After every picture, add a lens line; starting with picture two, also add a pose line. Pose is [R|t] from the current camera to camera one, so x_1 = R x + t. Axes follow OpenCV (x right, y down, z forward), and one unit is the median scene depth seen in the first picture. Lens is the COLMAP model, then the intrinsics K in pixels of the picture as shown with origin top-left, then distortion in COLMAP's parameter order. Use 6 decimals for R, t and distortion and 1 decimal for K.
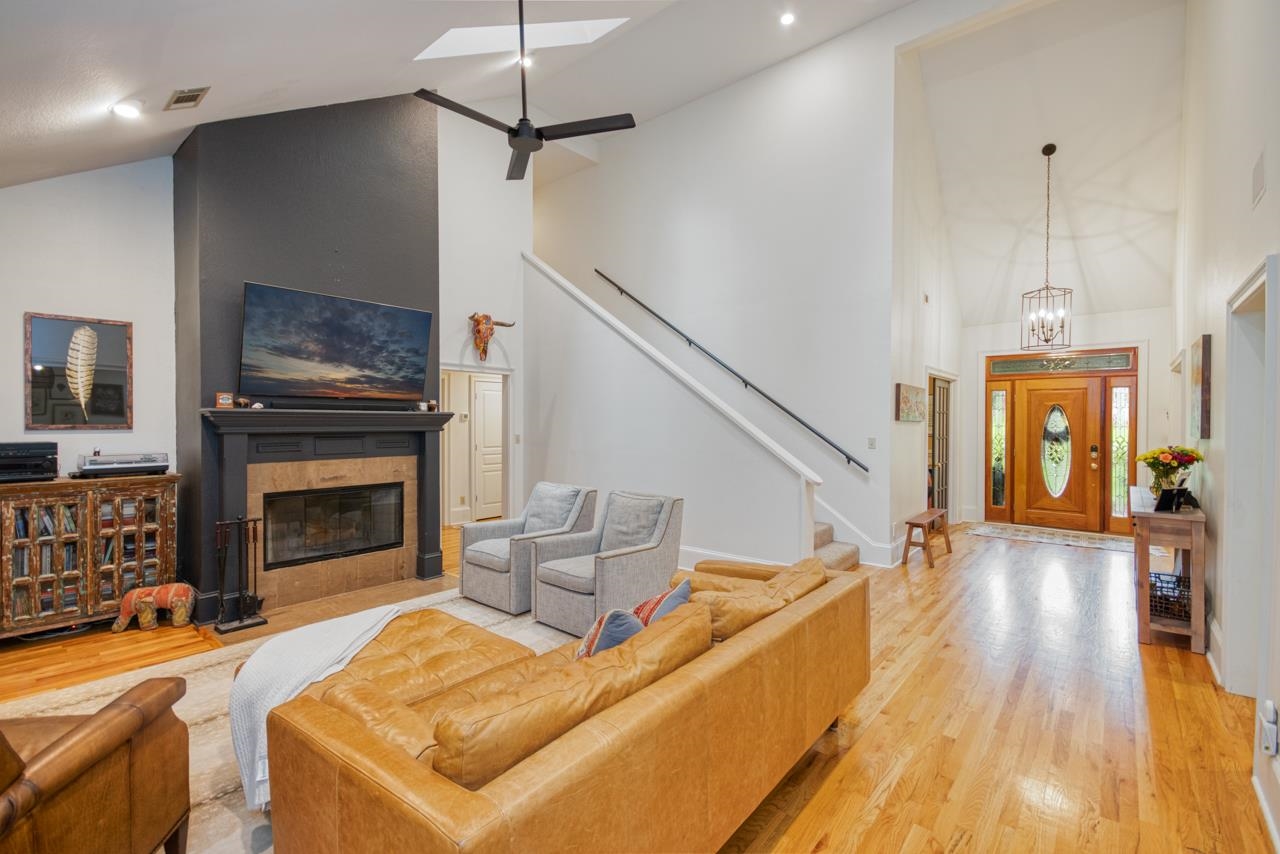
lens RADIAL K [[565.2, 0, 642.1], [0, 565.2, 424.9], [0, 0, 1]] dist [0.026702, -0.013432]
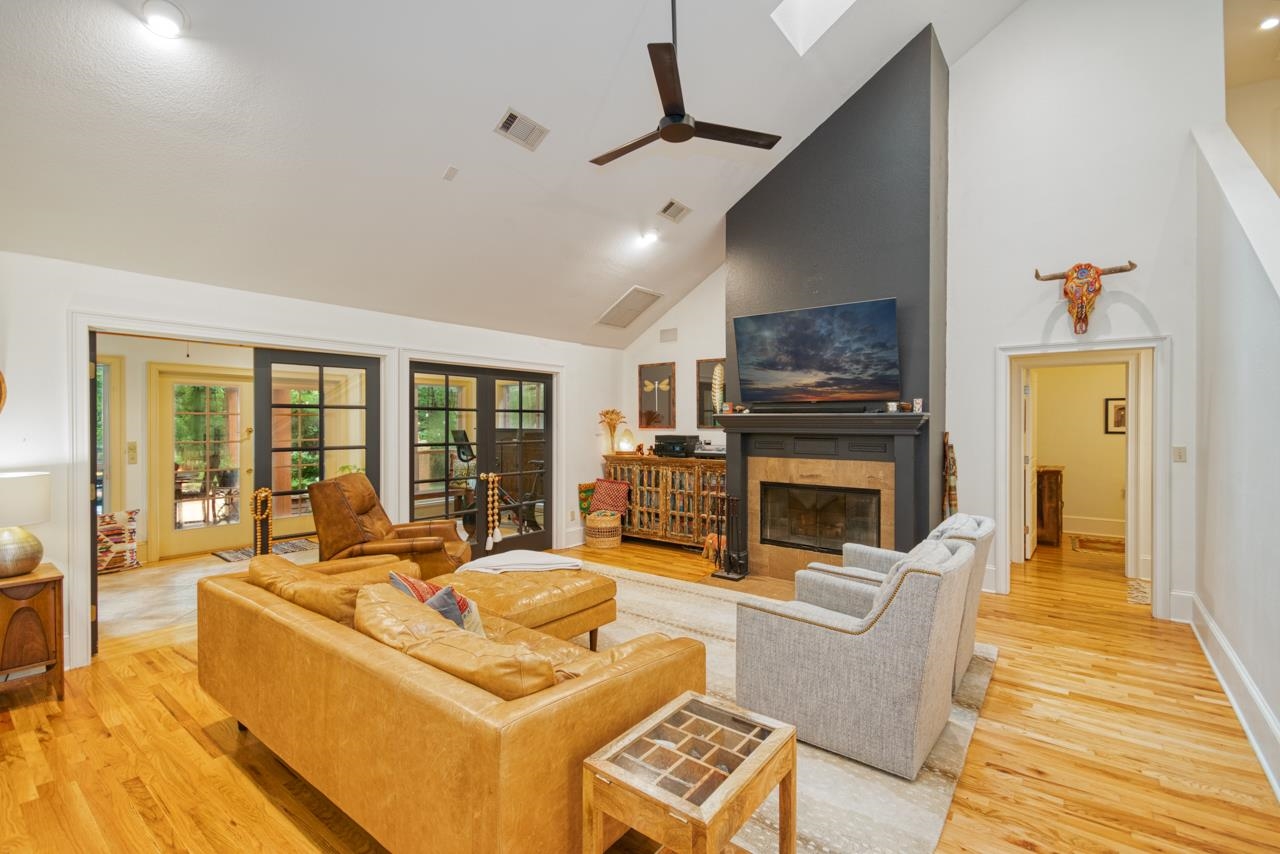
lens RADIAL K [[565.2, 0, 642.1], [0, 565.2, 424.9], [0, 0, 1]] dist [0.026702, -0.013432]
pose [[0.047118, 0.001401, -0.998888, 0.520862], [-0.007530, 0.999971, 0.001047, -0.002168], [0.998861, 0.007472, 0.047127, 0.630850]]
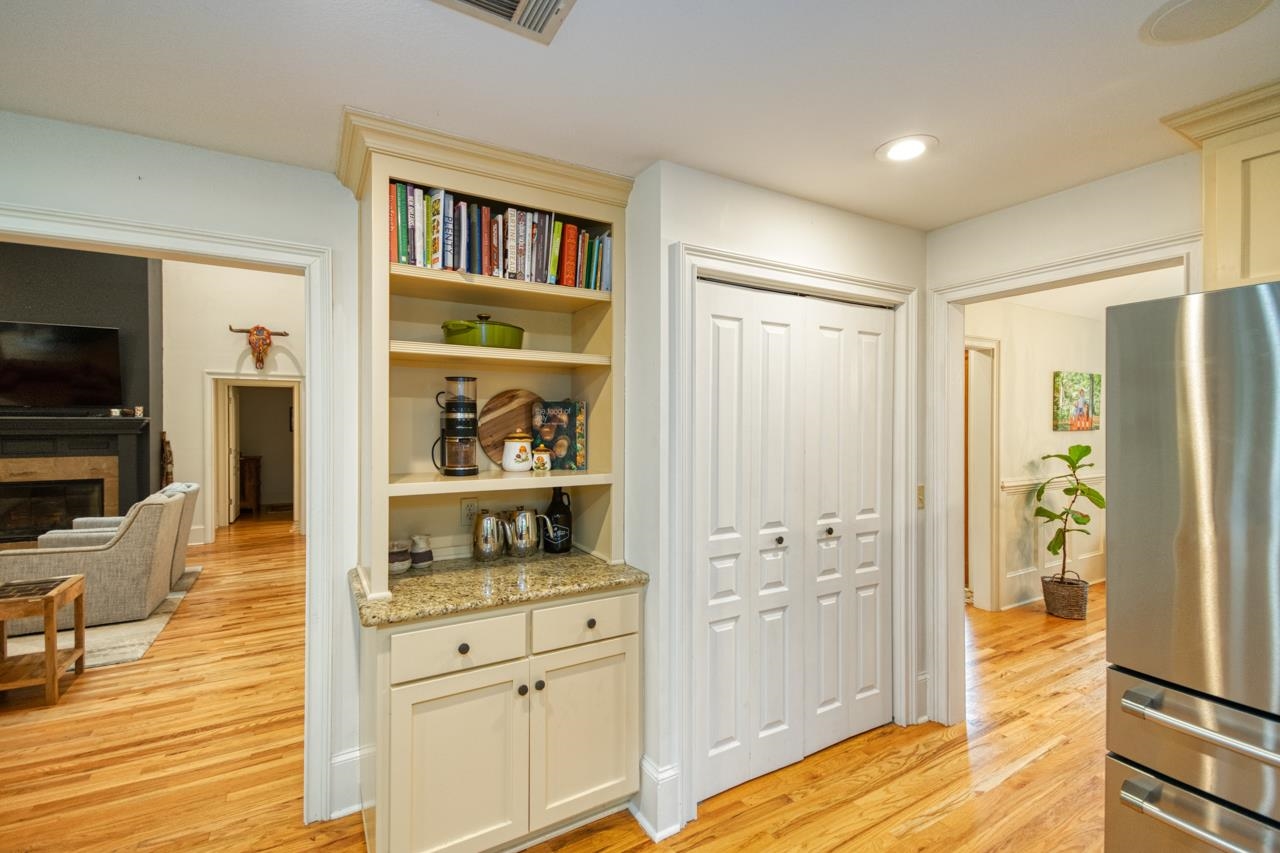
lens RADIAL K [[565.2, 0, 642.1], [0, 565.2, 424.4], [0, 0, 1]] dist [0.026702, -0.013432]
pose [[0.945504, -0.003742, -0.325590, 1.072774], [0.002169, 0.999984, -0.005194, -0.000296], [0.325604, 0.004205, 0.945497, 0.291547]]
